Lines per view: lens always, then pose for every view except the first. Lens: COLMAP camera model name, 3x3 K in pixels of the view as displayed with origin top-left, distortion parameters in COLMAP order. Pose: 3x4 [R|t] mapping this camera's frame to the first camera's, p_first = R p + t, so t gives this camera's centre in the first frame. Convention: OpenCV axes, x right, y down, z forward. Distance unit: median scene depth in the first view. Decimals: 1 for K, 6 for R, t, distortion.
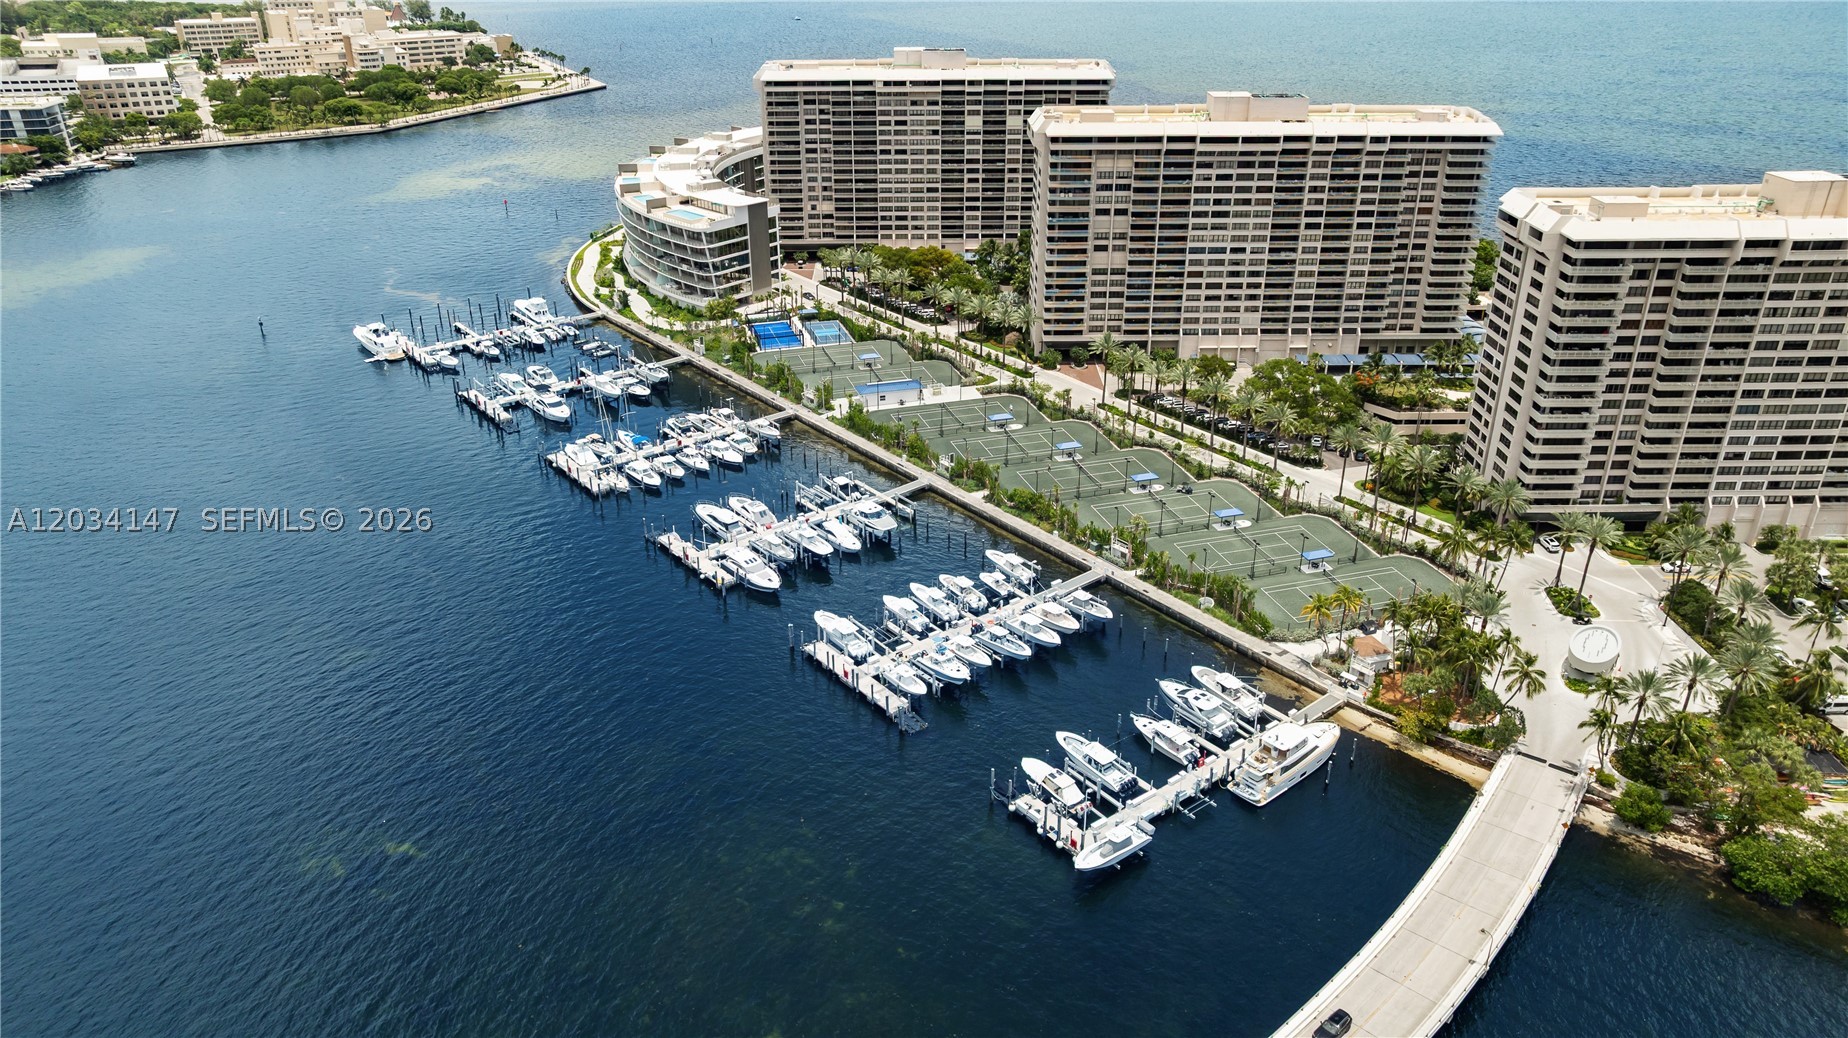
lens RADIAL K [[1295.8, 0, 924.0], [0, 1295.8, 519.0], [0, 0, 1]] dist [-0.013513, -0.001344]
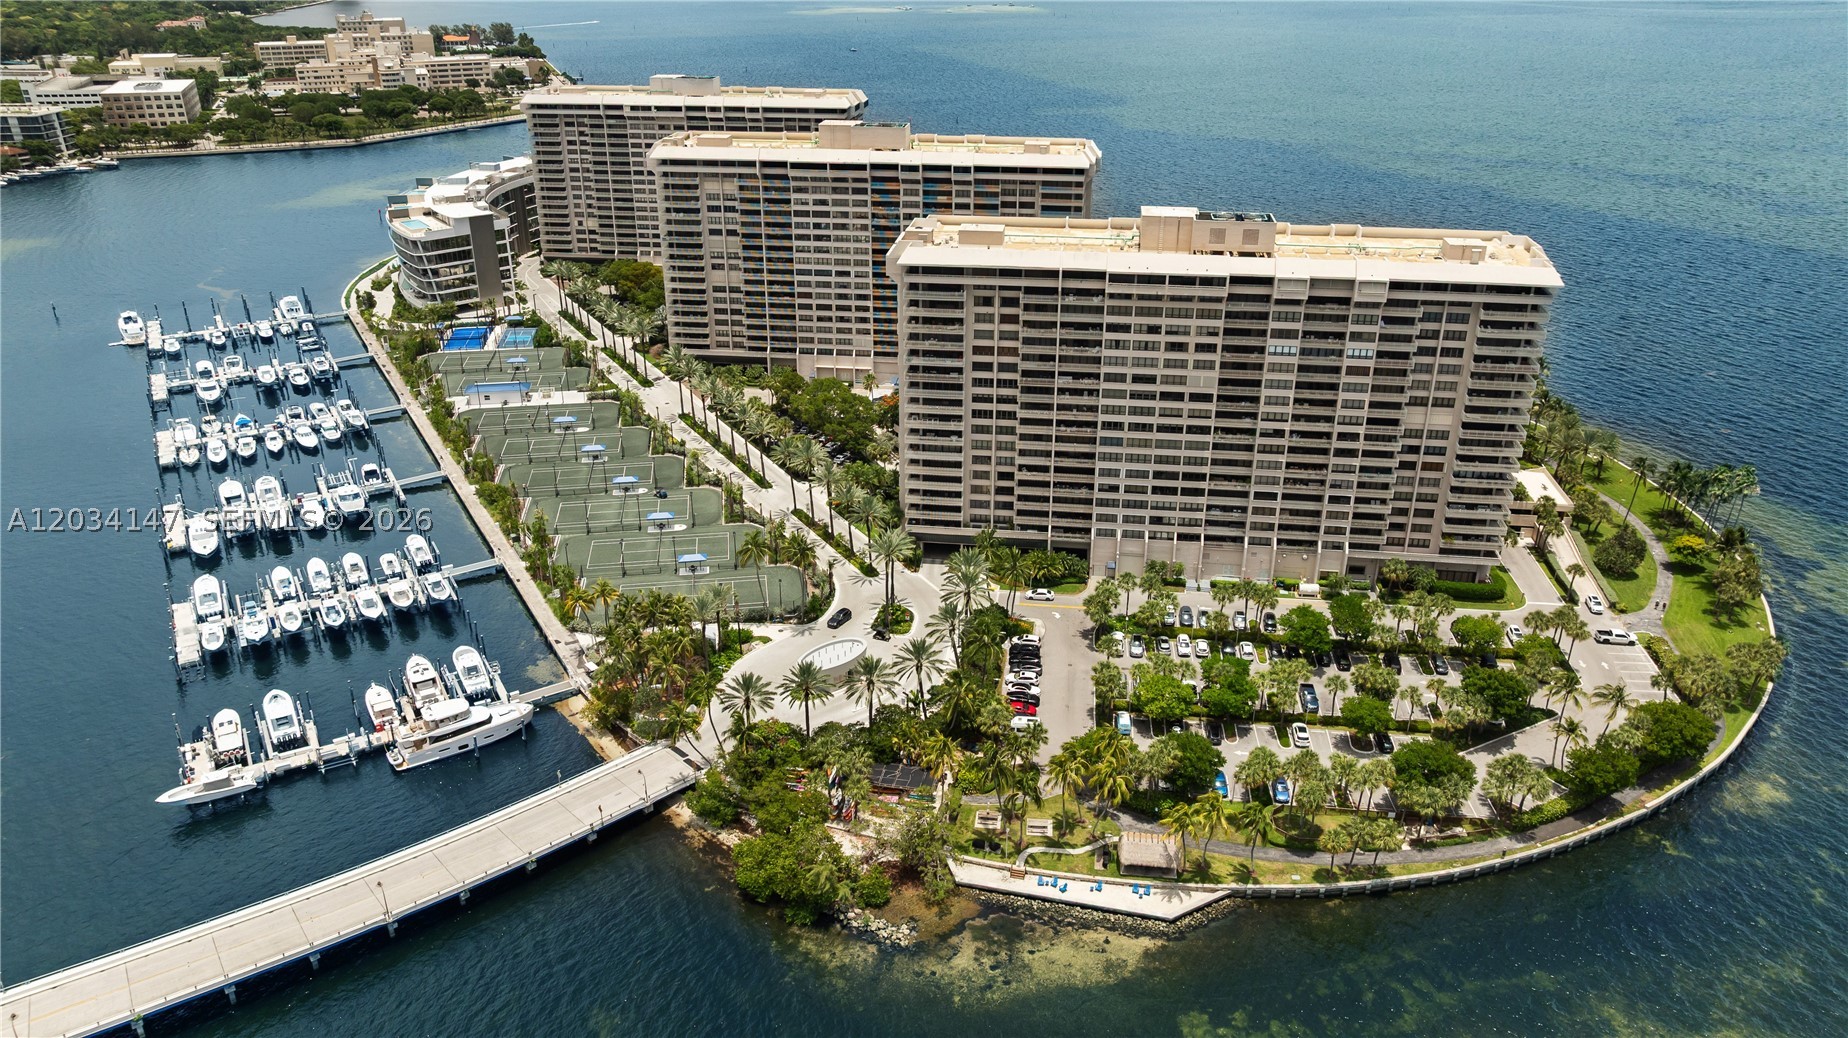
lens RADIAL K [[1295.8, 0, 924.0], [0, 1295.8, 519.0], [0, 0, 1]] dist [-0.013513, -0.001344]
pose [[0.989299, 0.063953, -0.131143, 0.447135], [-0.066960, 0.997581, -0.018648, 0.002241], [0.129633, 0.027230, 0.991188, -0.008443]]
